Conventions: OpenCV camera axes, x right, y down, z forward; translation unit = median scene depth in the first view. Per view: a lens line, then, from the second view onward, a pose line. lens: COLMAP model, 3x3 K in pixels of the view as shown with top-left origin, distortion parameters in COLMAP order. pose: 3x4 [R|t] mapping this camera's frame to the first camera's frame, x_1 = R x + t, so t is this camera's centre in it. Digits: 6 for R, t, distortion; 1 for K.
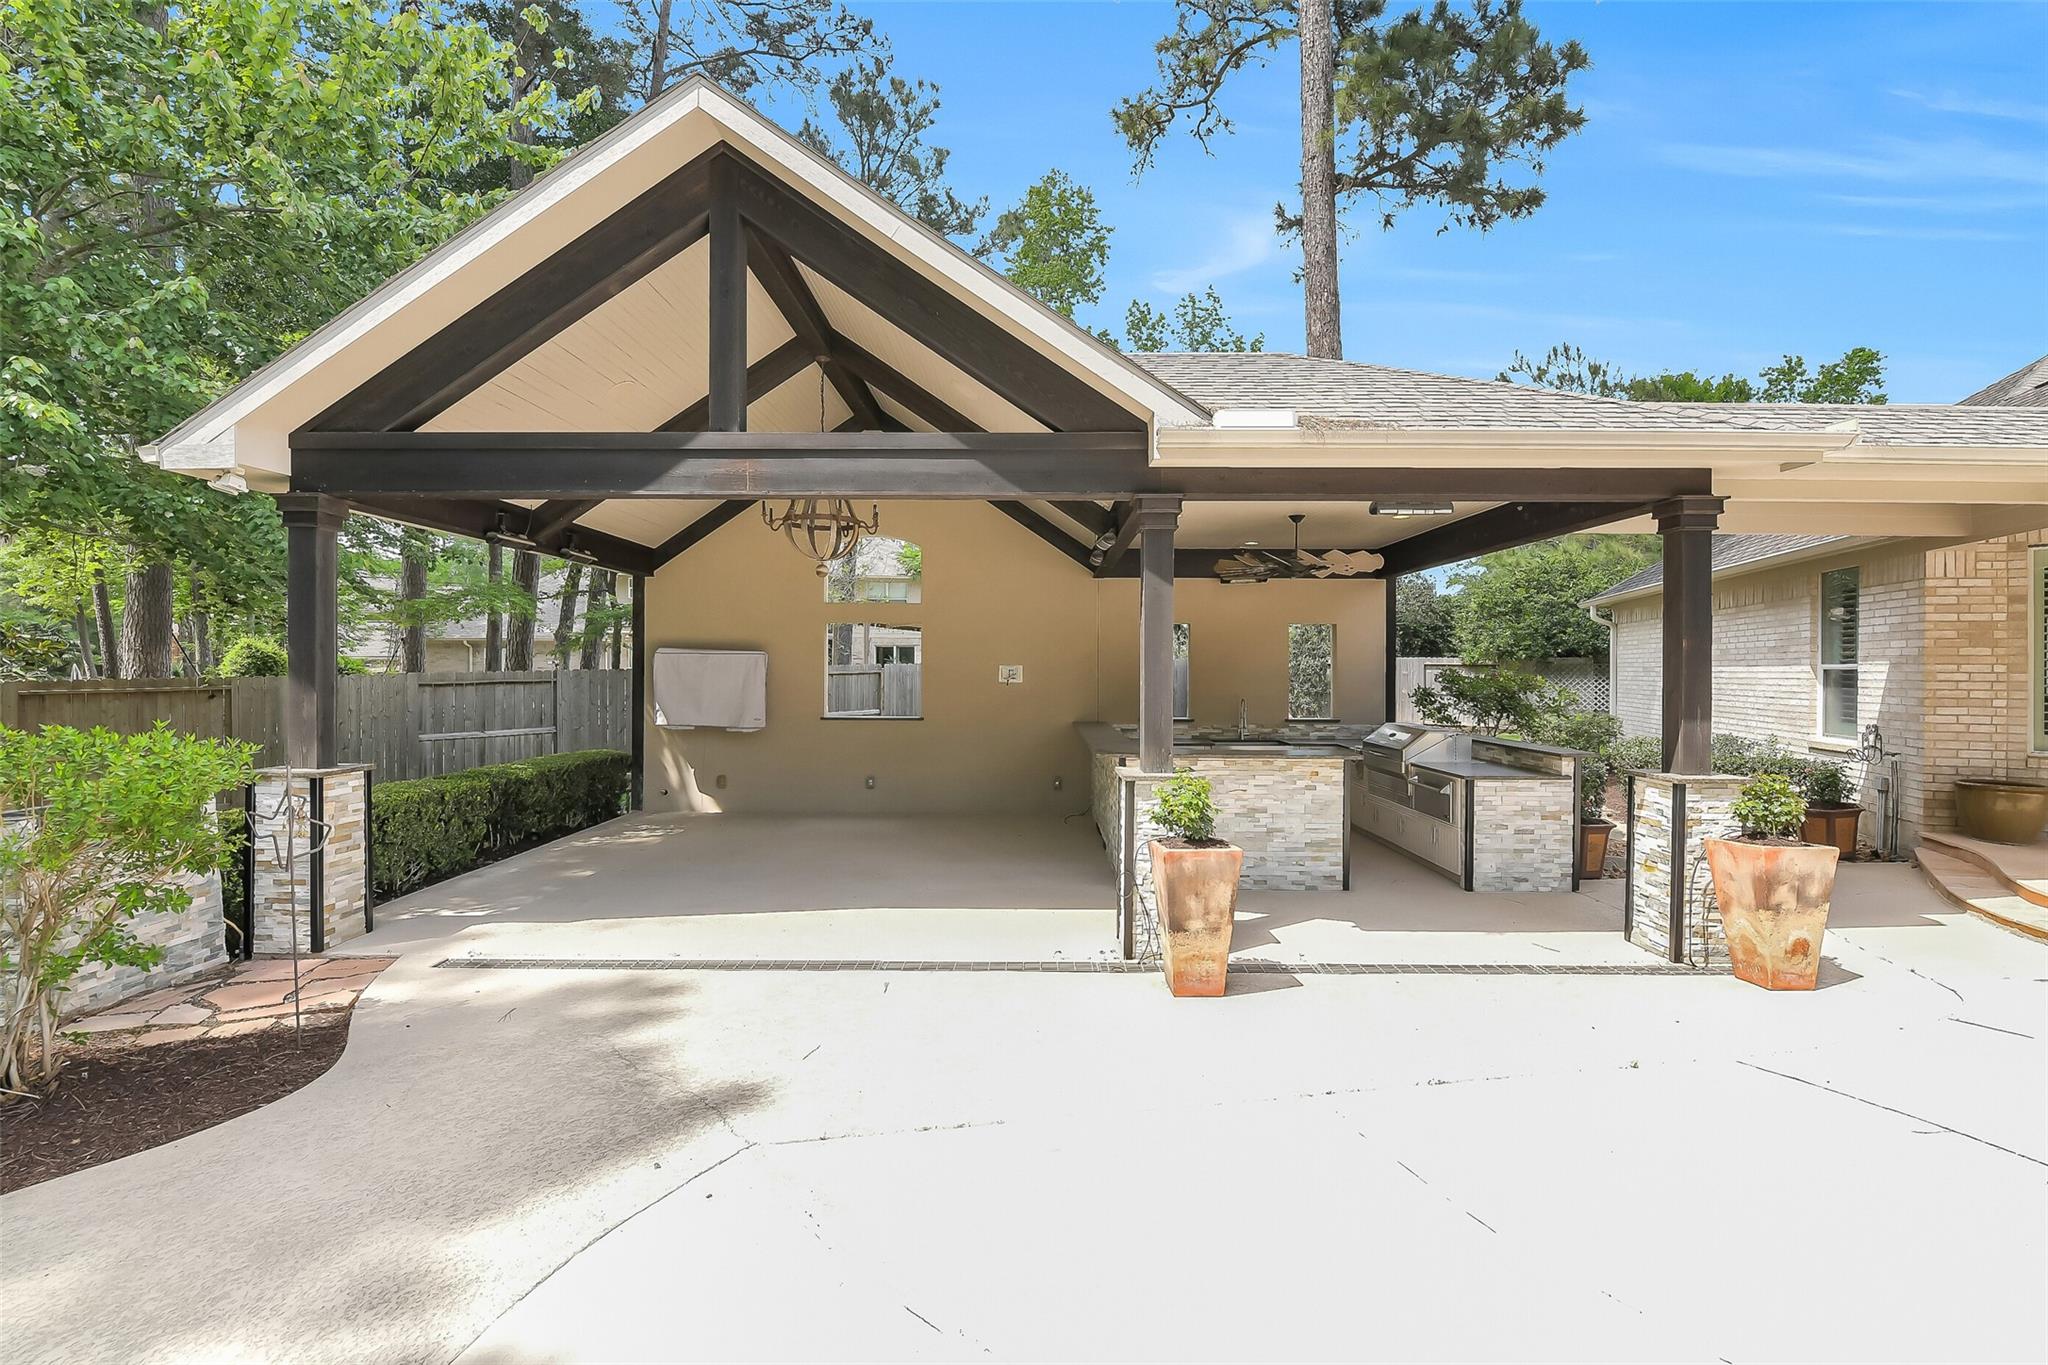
lens RADIAL K [[882.5, 0, 1024.9], [0, 882.5, 672.3], [0, 0, 1]] dist [-0.015669, -0.006048]
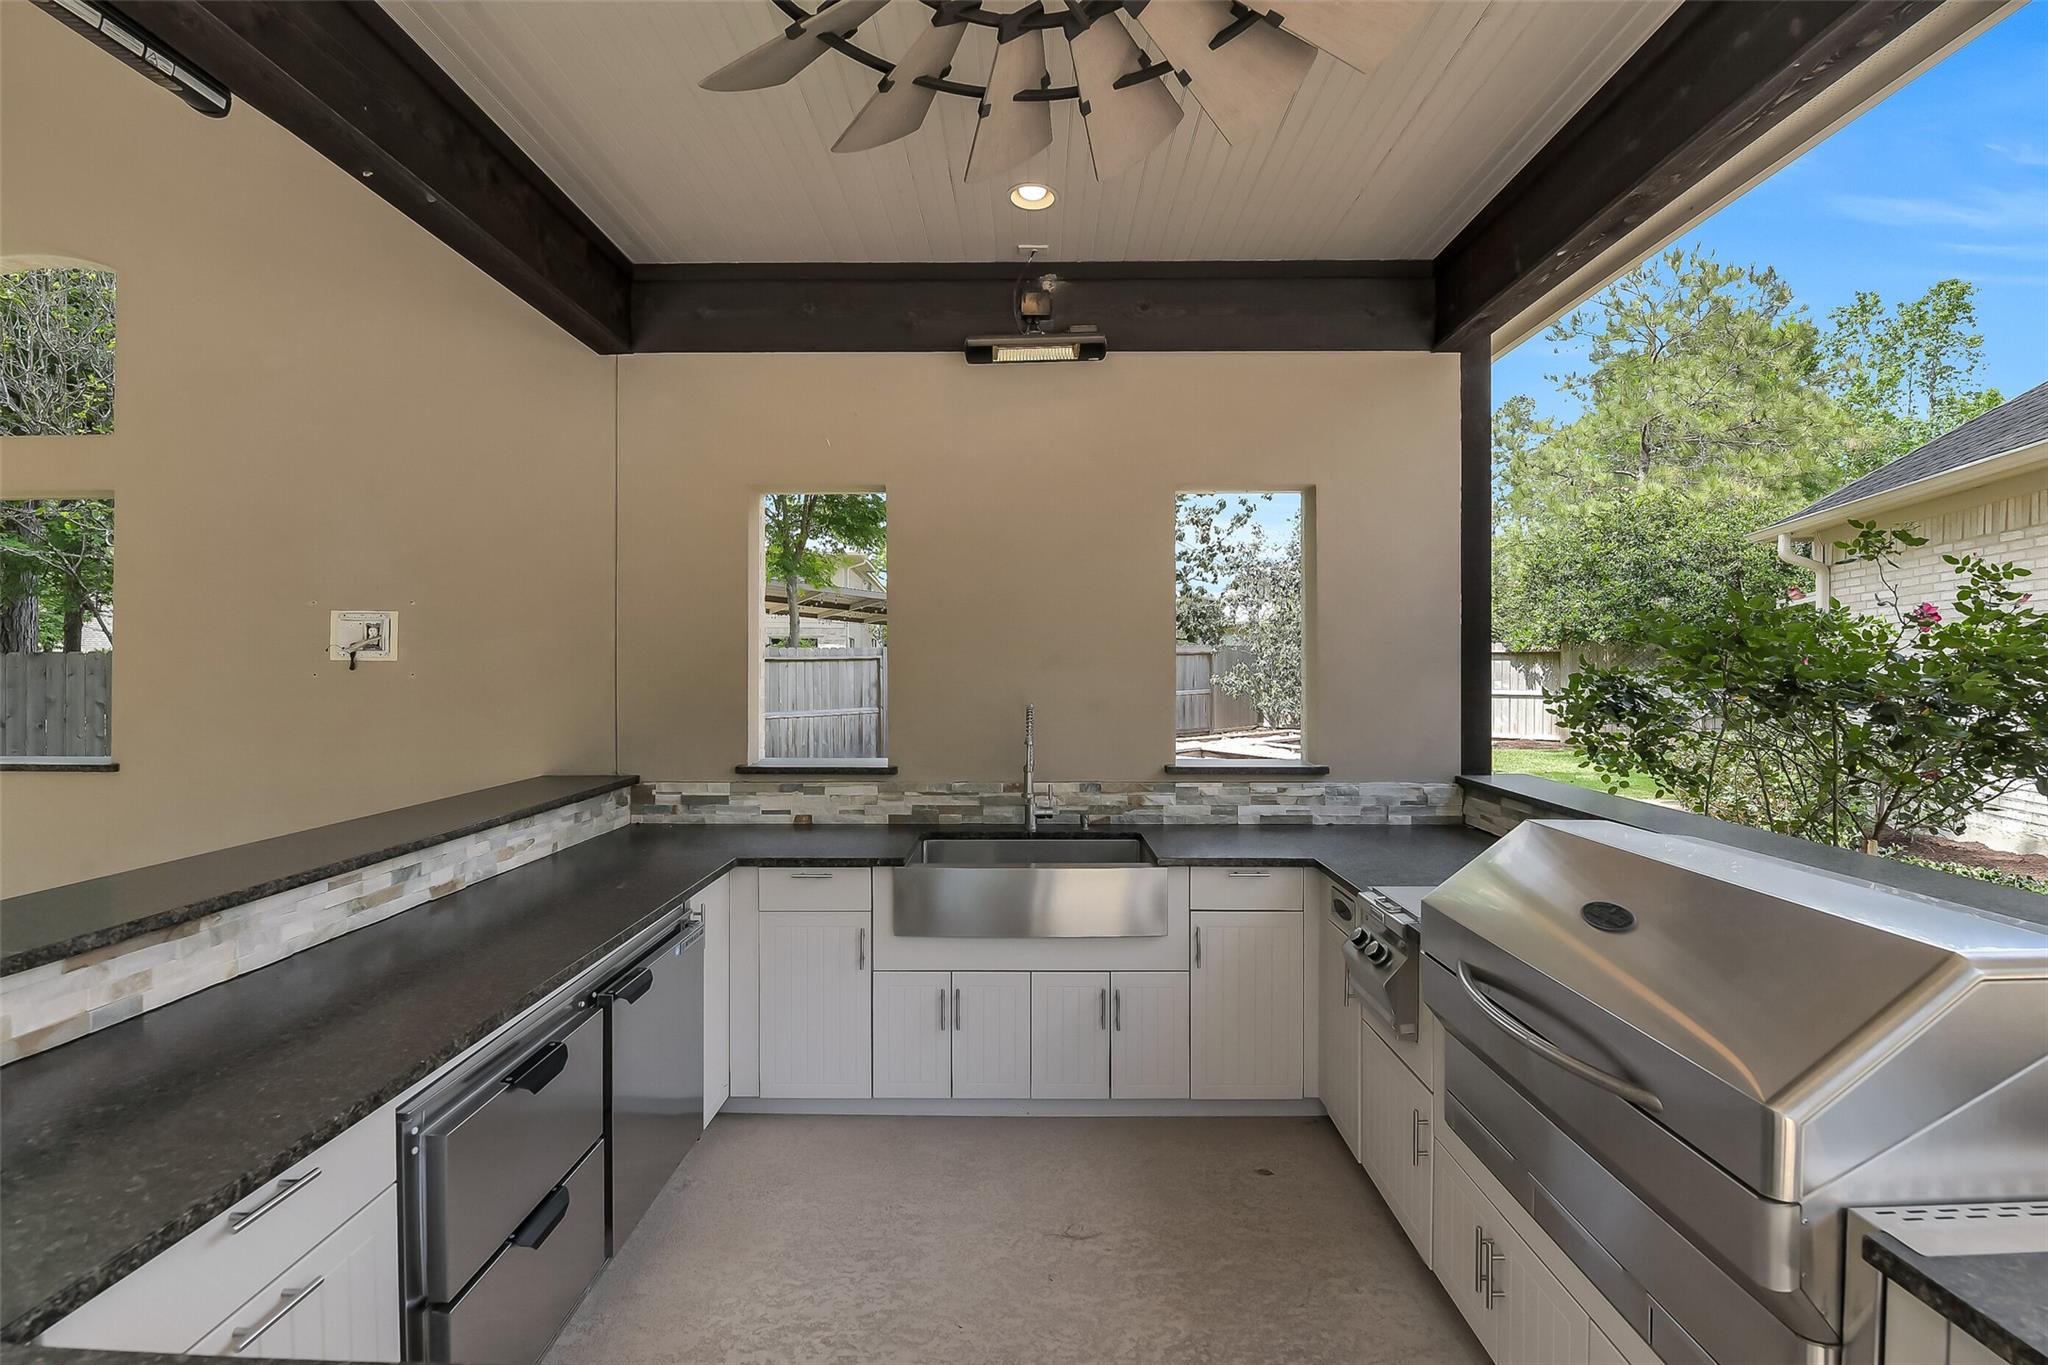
lens RADIAL K [[882.5, 0, 1024.9], [0, 882.5, 672.3], [0, 0, 1]] dist [-0.015669, -0.006048]
pose [[0.999979, -0.002701, 0.005962, 0.236089], [0.002720, 0.999991, -0.003153, 0.017545], [-0.005954, 0.003169, 0.999977, 0.651912]]
